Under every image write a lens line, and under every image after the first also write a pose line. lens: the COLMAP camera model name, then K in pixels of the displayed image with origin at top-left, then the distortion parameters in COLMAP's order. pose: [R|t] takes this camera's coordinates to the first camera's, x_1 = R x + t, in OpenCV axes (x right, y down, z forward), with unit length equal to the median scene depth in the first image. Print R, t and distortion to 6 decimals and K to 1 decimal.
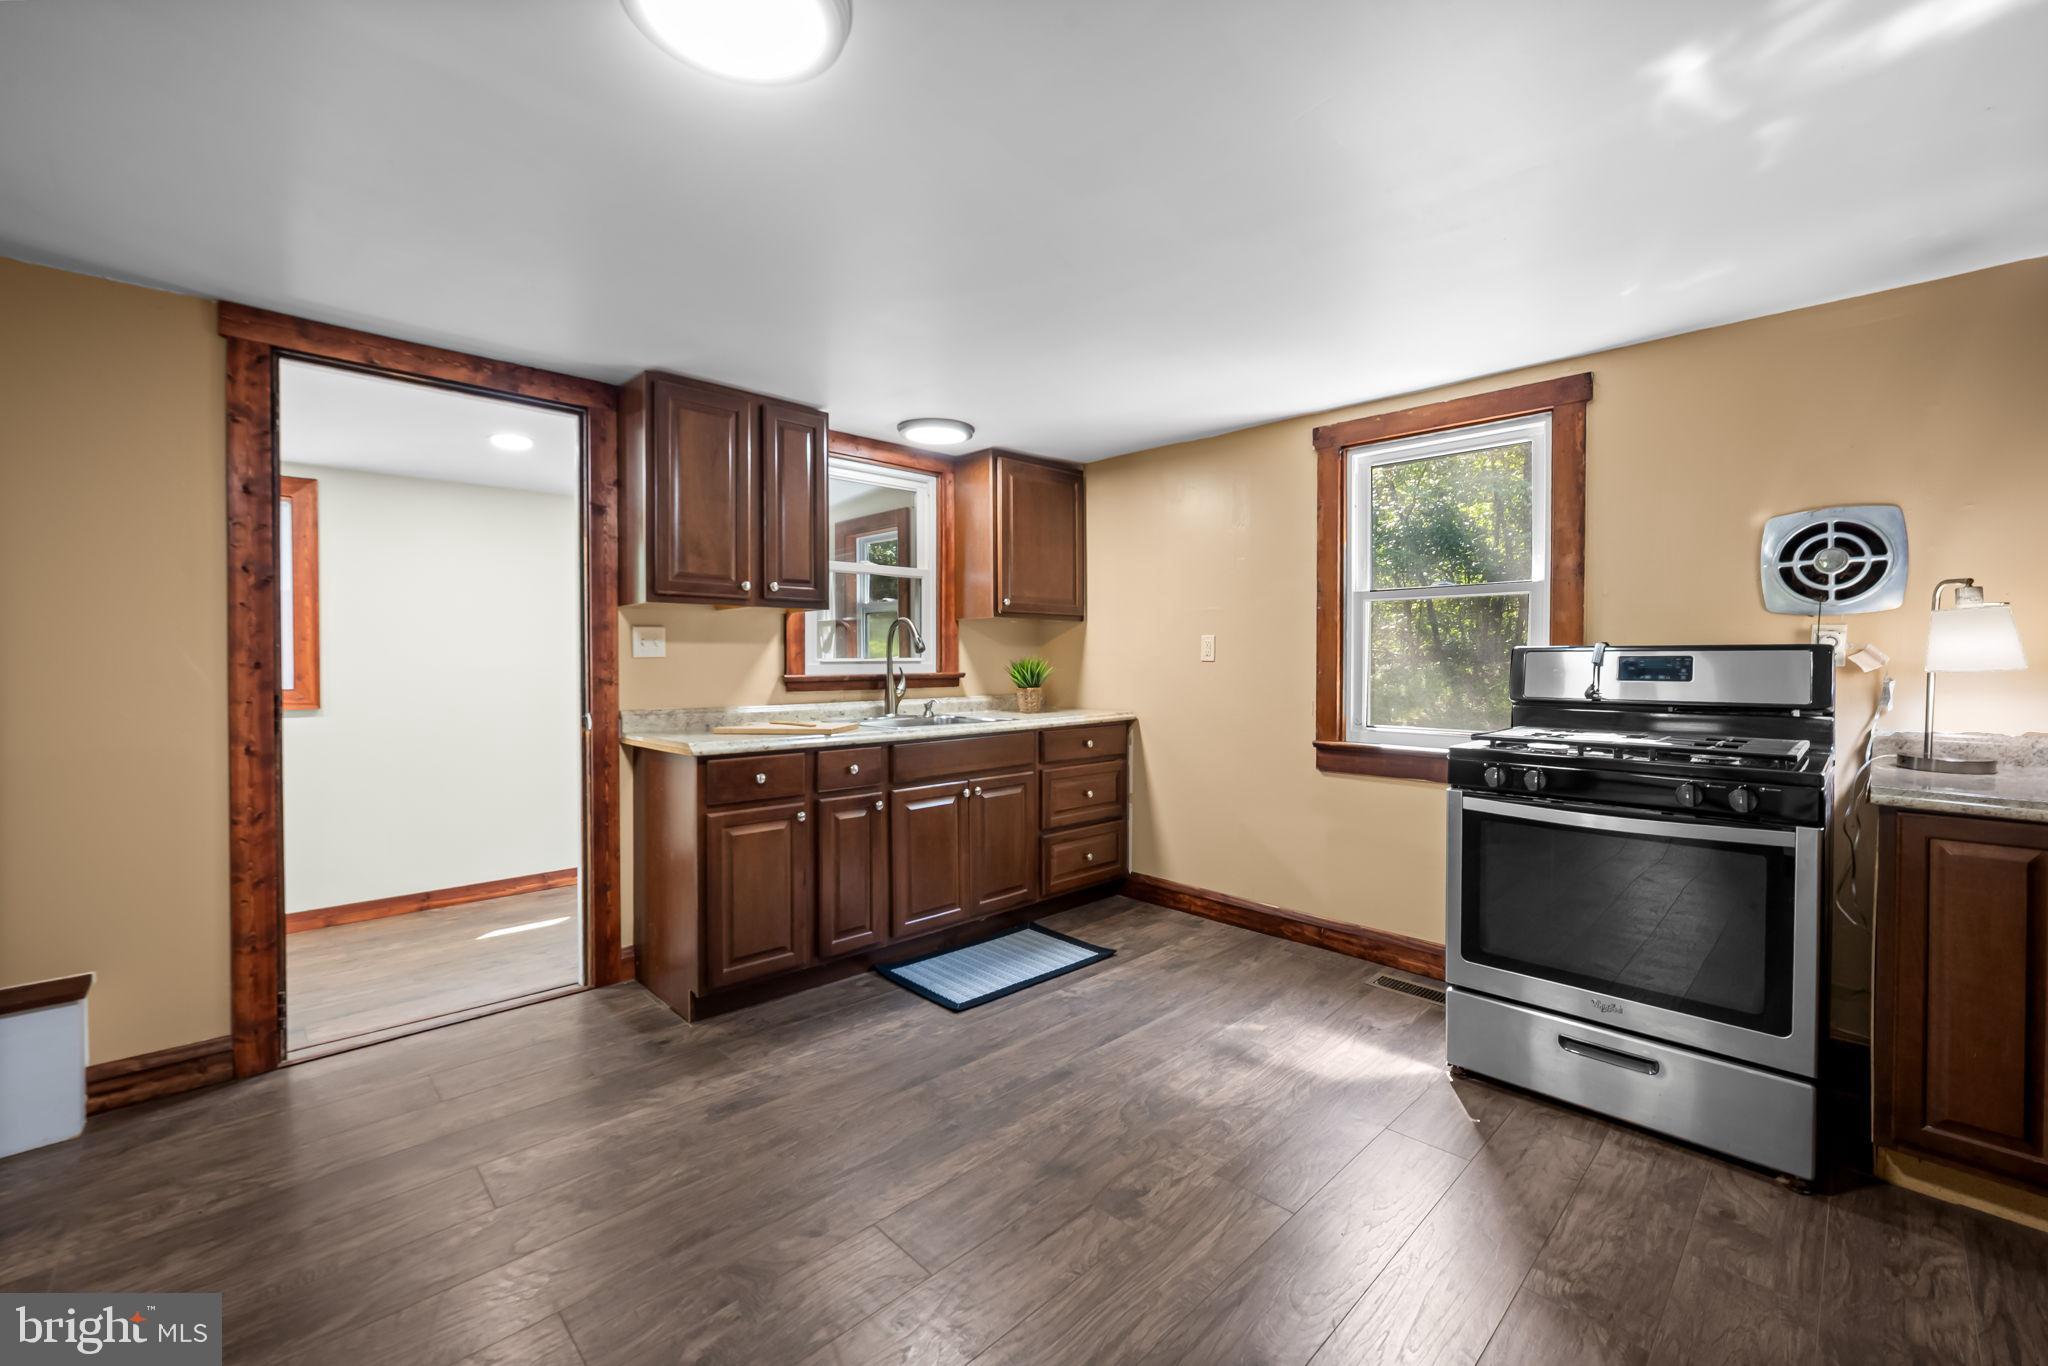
lens RADIAL K [[830.0, 0, 1016.3], [0, 830.0, 668.9], [0, 0, 1]] dist [-0.007433, 0.000853]
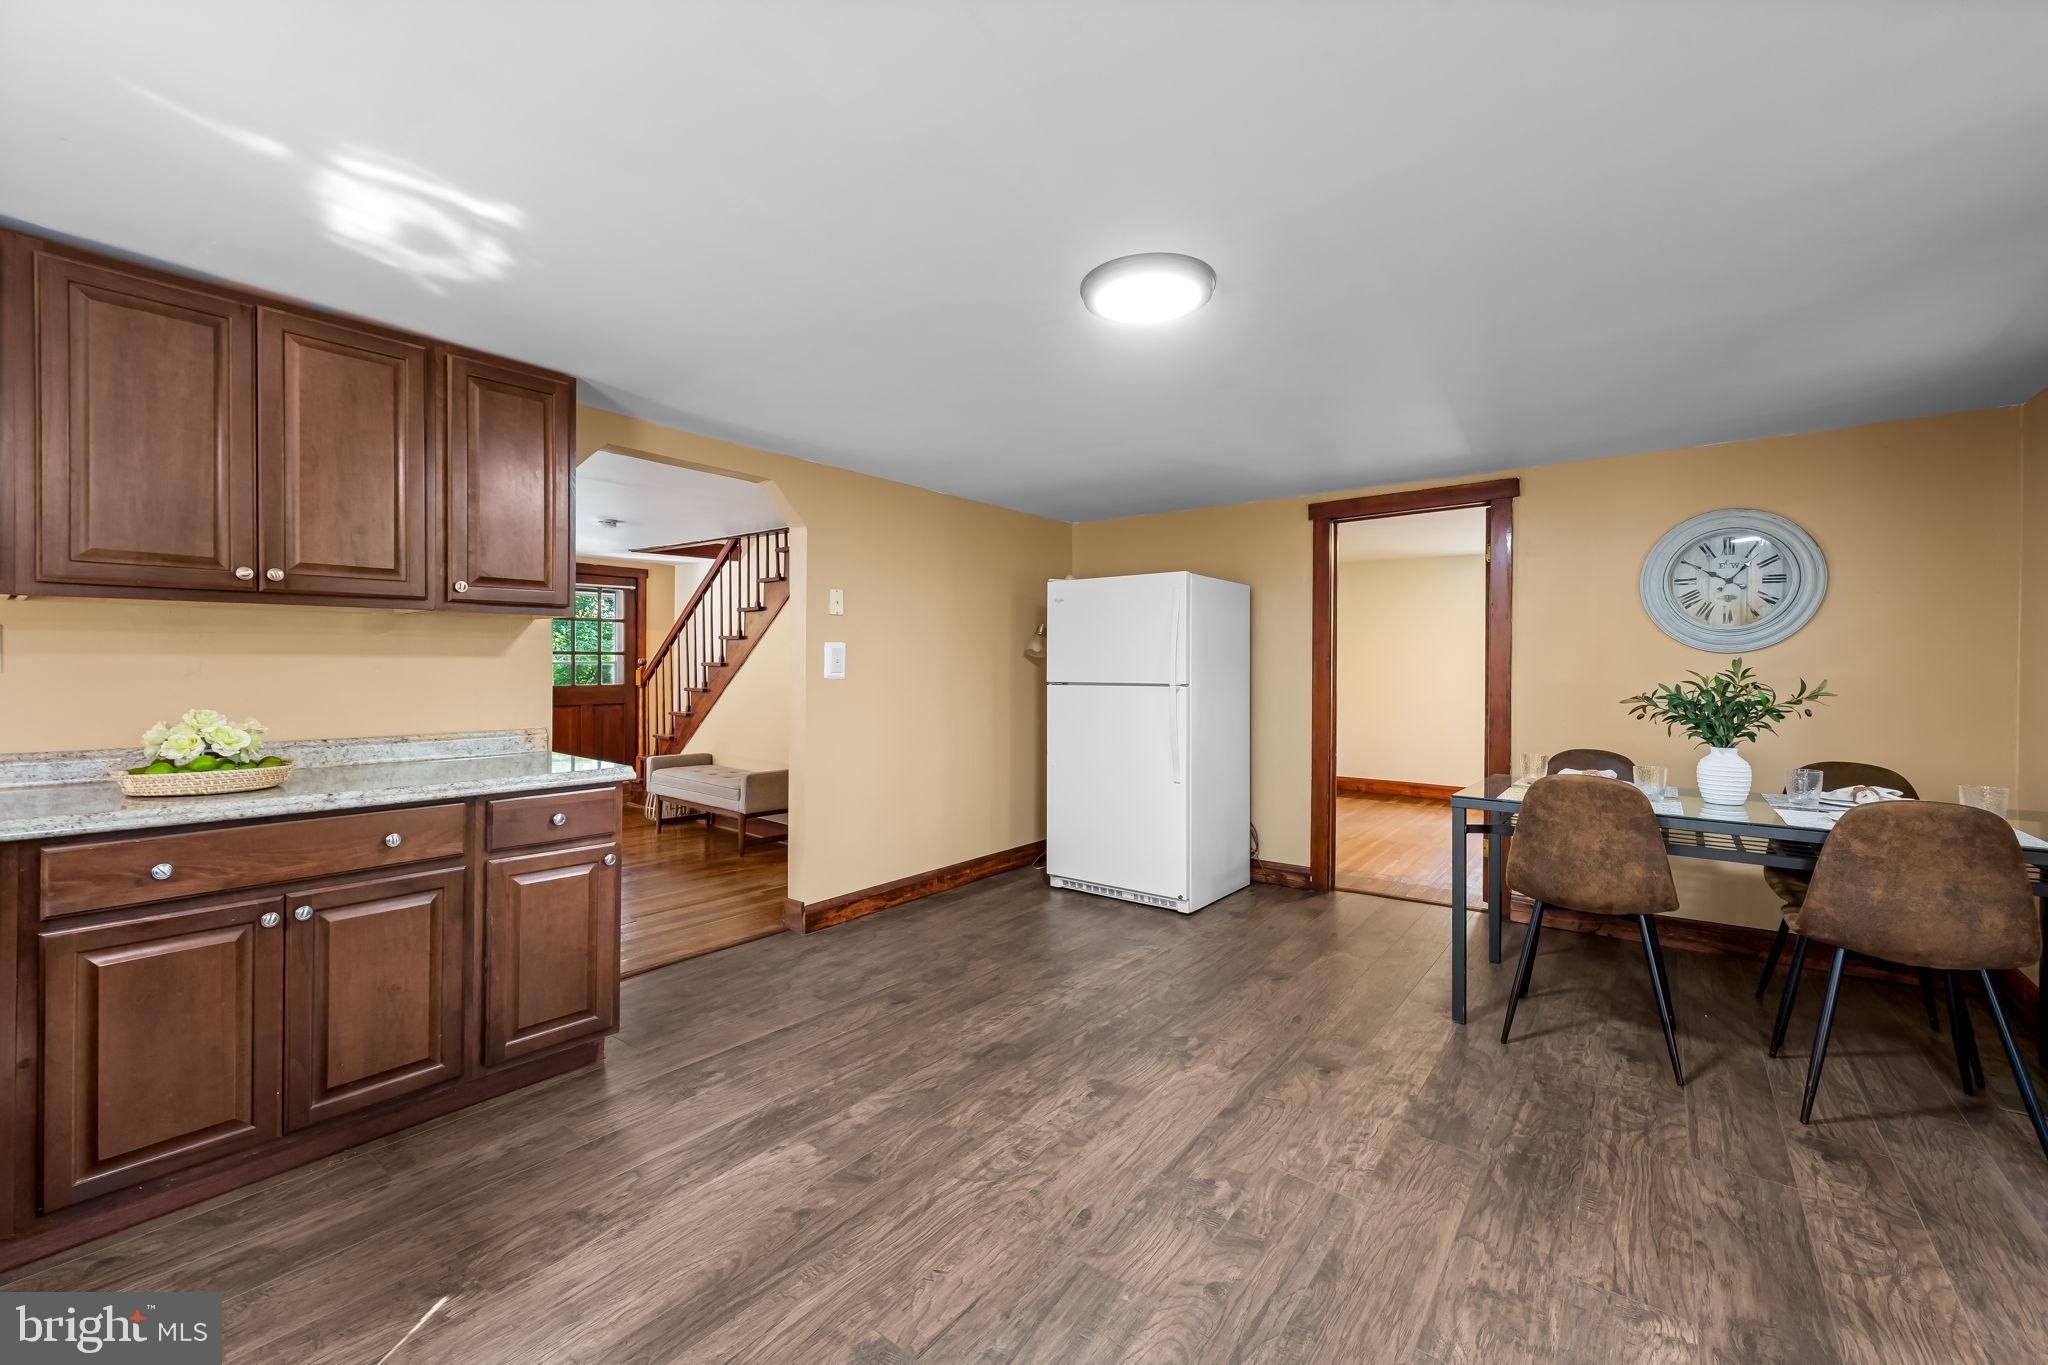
lens RADIAL K [[830.0, 0, 1010.2], [0, 830.0, 661.8], [0, 0, 1]] dist [-0.007433, 0.000853]
pose [[-0.990112, -0.006764, -0.140113, 0.079212], [-0.008977, 0.999845, 0.015164, -0.026146], [0.139989, 0.016272, -0.990019, 1.199731]]
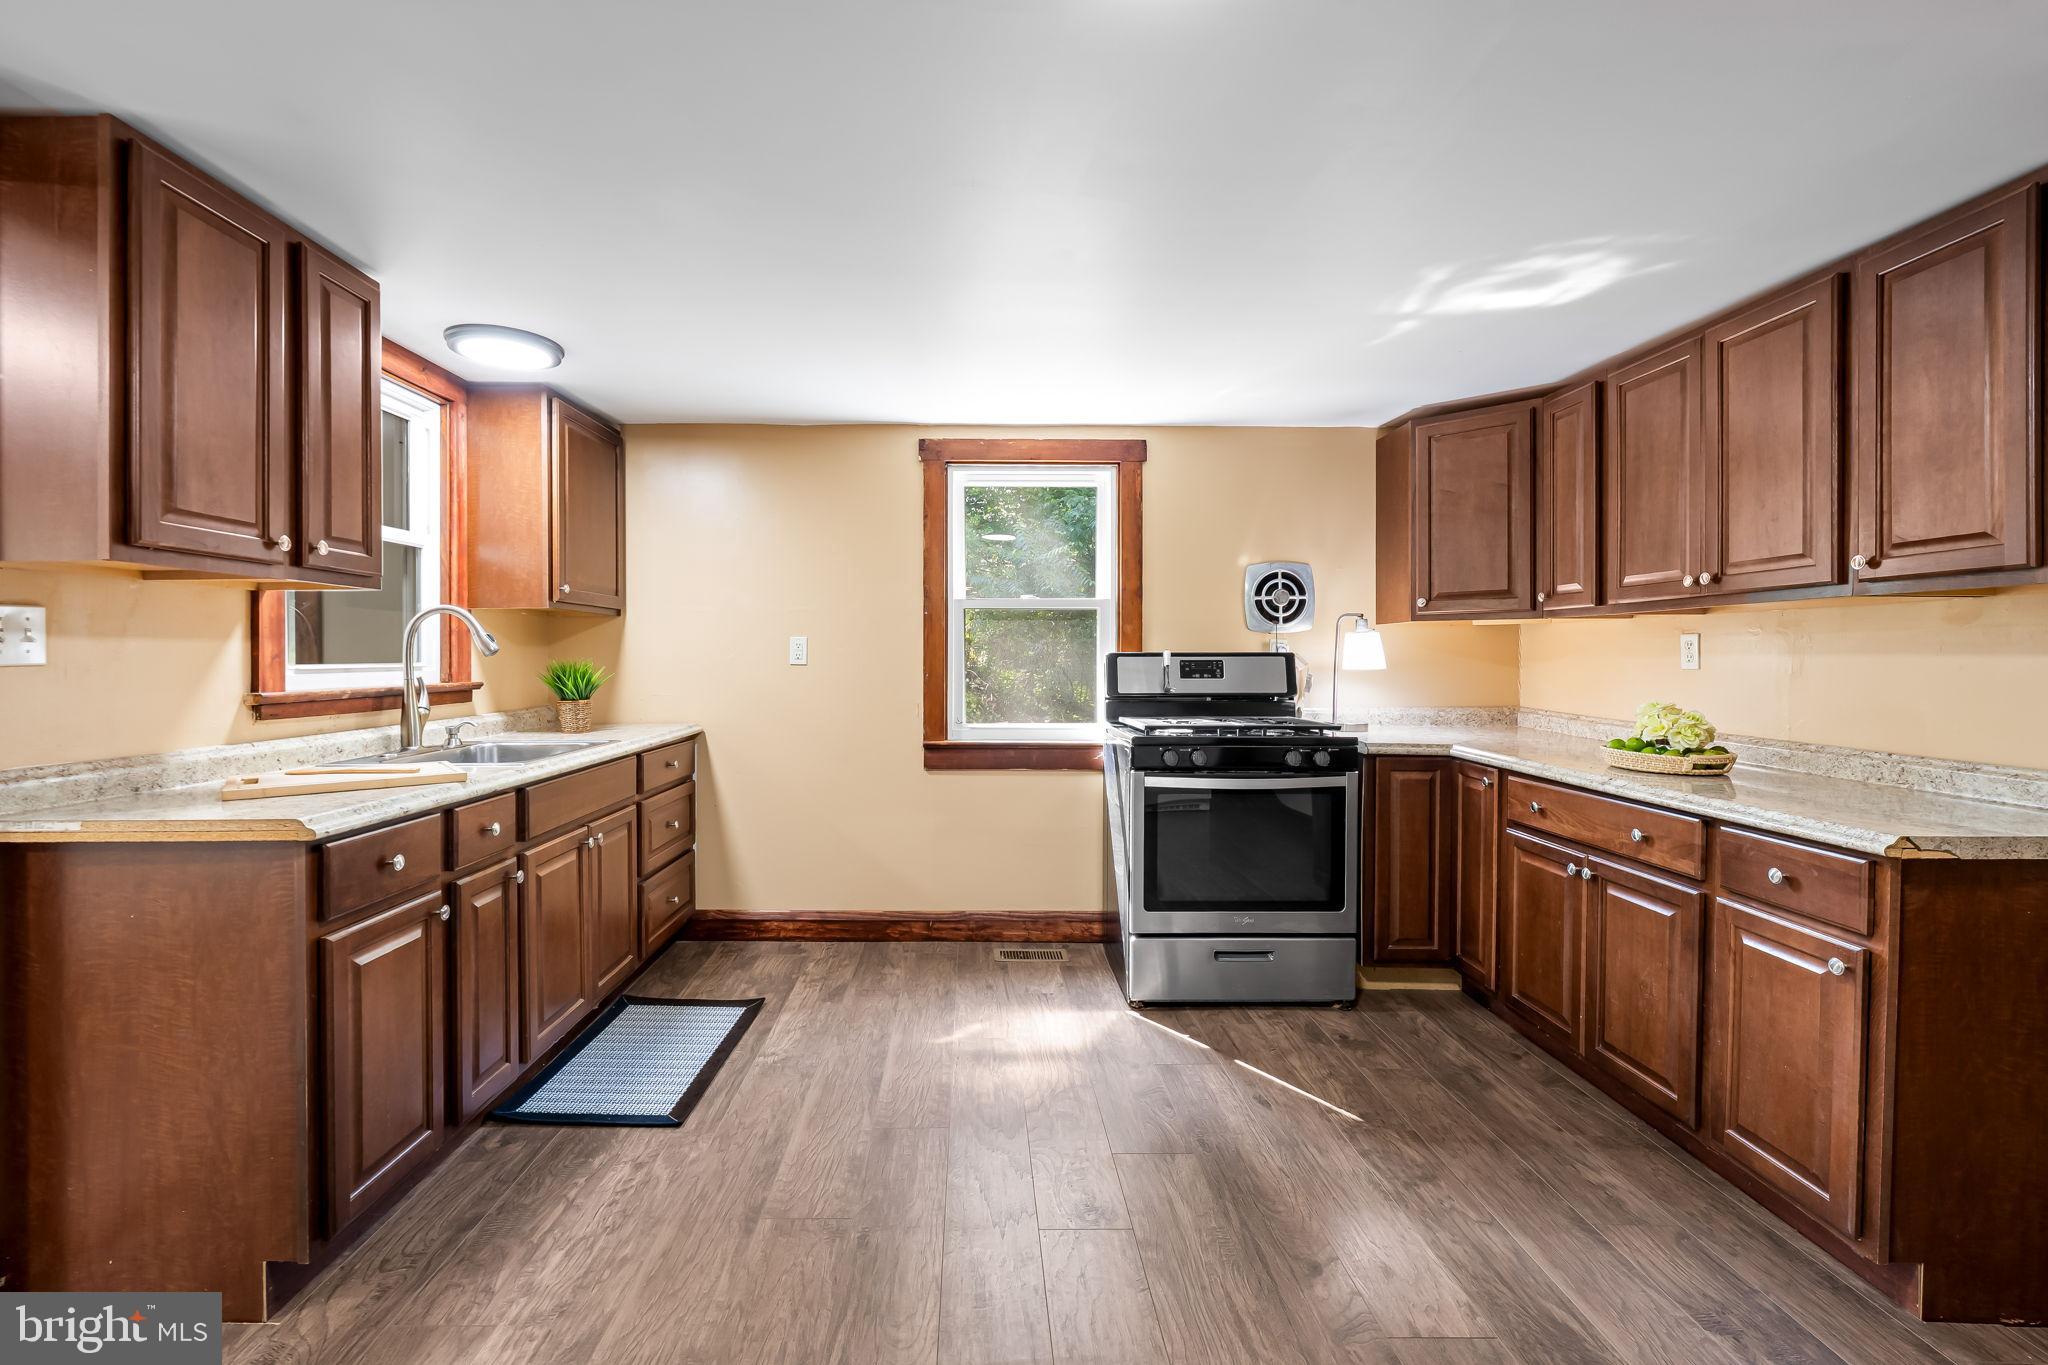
lens RADIAL K [[881.9, 0, 968.6], [0, 881.9, 658.3], [0, 0, 1]] dist [-0.011444, 0.000328]
pose [[0.695234, -0.001093, 0.718783, -0.489466], [0.008897, 0.999935, -0.007085, -0.010846], [-0.718729, 0.011321, 0.695198, 0.246027]]
